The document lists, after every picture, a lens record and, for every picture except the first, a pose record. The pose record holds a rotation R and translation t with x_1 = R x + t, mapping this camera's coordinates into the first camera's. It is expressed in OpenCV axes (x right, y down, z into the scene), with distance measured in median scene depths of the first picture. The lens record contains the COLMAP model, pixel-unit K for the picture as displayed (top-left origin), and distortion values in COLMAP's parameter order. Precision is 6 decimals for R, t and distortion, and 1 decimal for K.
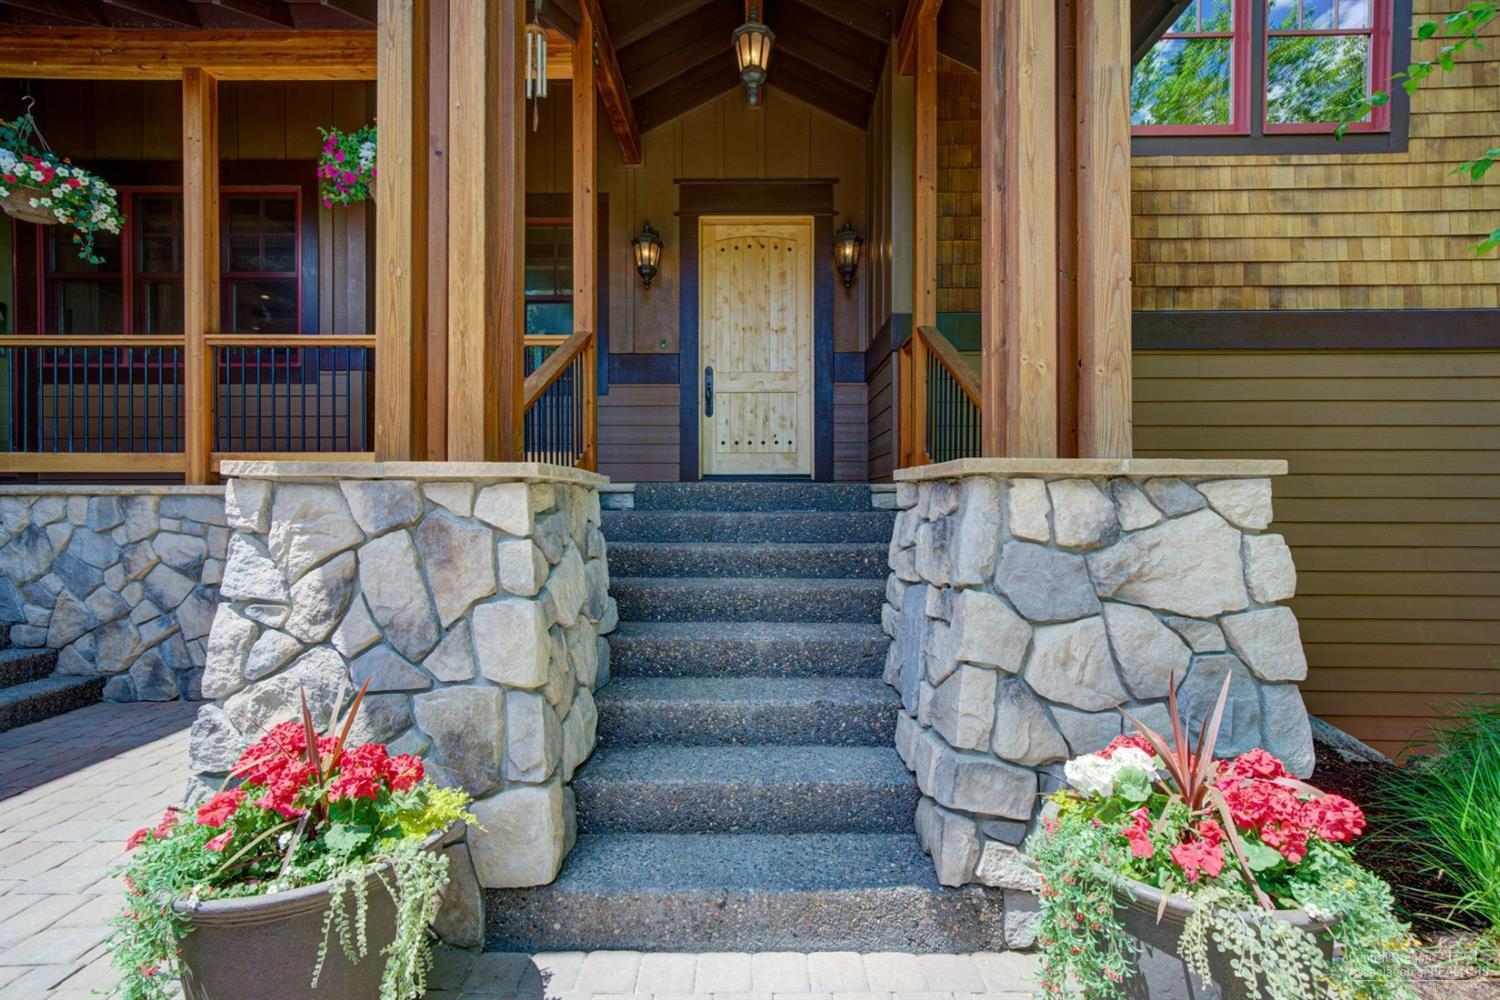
lens RADIAL K [[649.0, 0, 748.3], [0, 649.0, 501.2], [0, 0, 1]] dist [-0.000556, -0.000021]
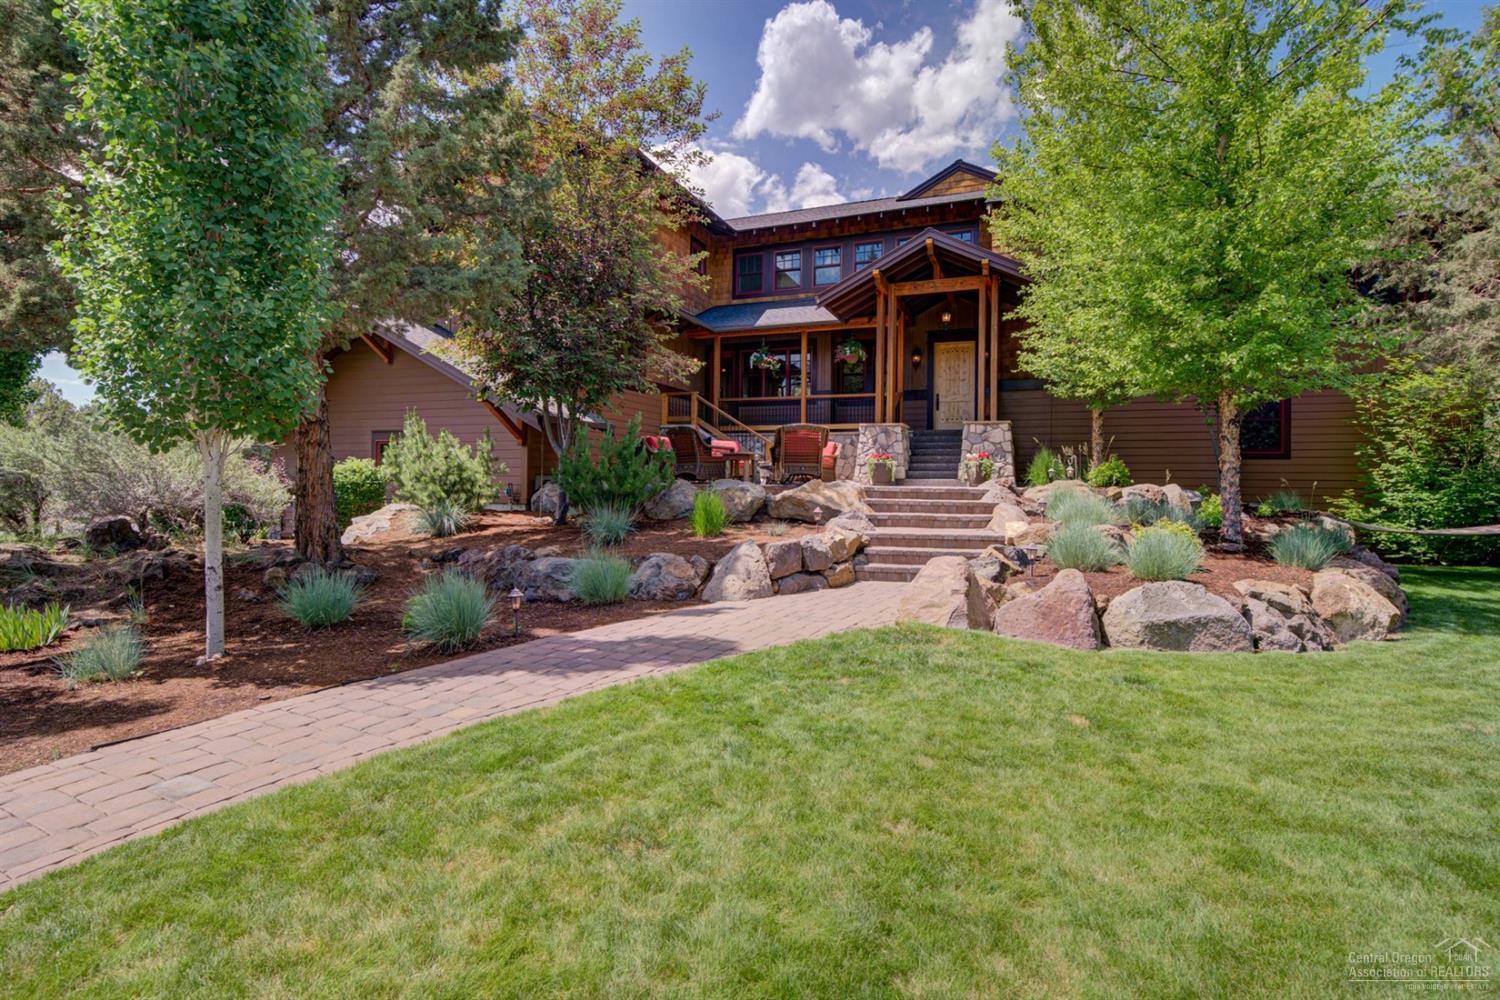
lens RADIAL K [[749.1, 0, 749.2], [0, 749.1, 495.7], [0, 0, 1]] dist [-0.000009, -0.000042]
pose [[0.937391, 0.016659, -0.347881, 0.987585], [-0.014306, 0.999854, 0.009329, 0.697553], [0.347985, -0.003768, 0.937492, -7.410561]]
